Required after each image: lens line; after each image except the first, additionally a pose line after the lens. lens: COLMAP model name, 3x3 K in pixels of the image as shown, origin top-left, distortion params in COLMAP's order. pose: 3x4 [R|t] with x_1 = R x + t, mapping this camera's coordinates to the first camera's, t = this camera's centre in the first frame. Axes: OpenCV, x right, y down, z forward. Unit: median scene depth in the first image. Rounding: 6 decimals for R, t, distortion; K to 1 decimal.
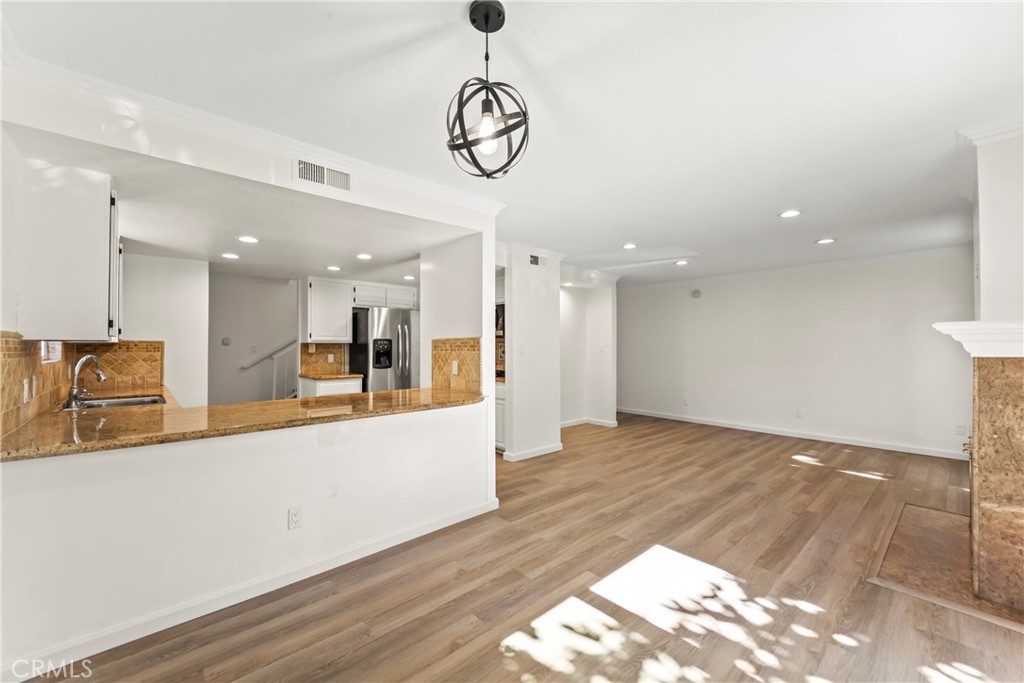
lens RADIAL K [[420.2, 0, 508.1], [0, 420.2, 339.5], [0, 0, 1]] dist [-0.000775, -0.000279]
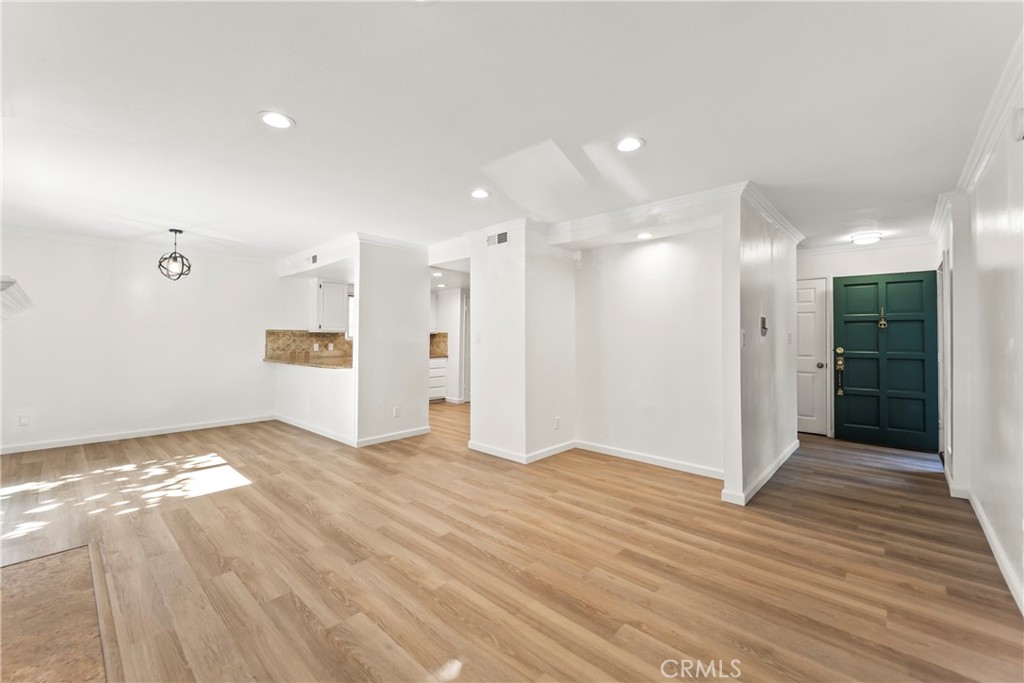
lens RADIAL K [[420.2, 0, 504.9], [0, 420.2, 337.3], [0, 0, 1]] dist [-0.000775, -0.000279]
pose [[0.074310, 0.002542, -0.997232, 1.350164], [0.010630, 0.999938, 0.003341, 0.026960], [0.997179, -0.010849, 0.074279, 1.324834]]
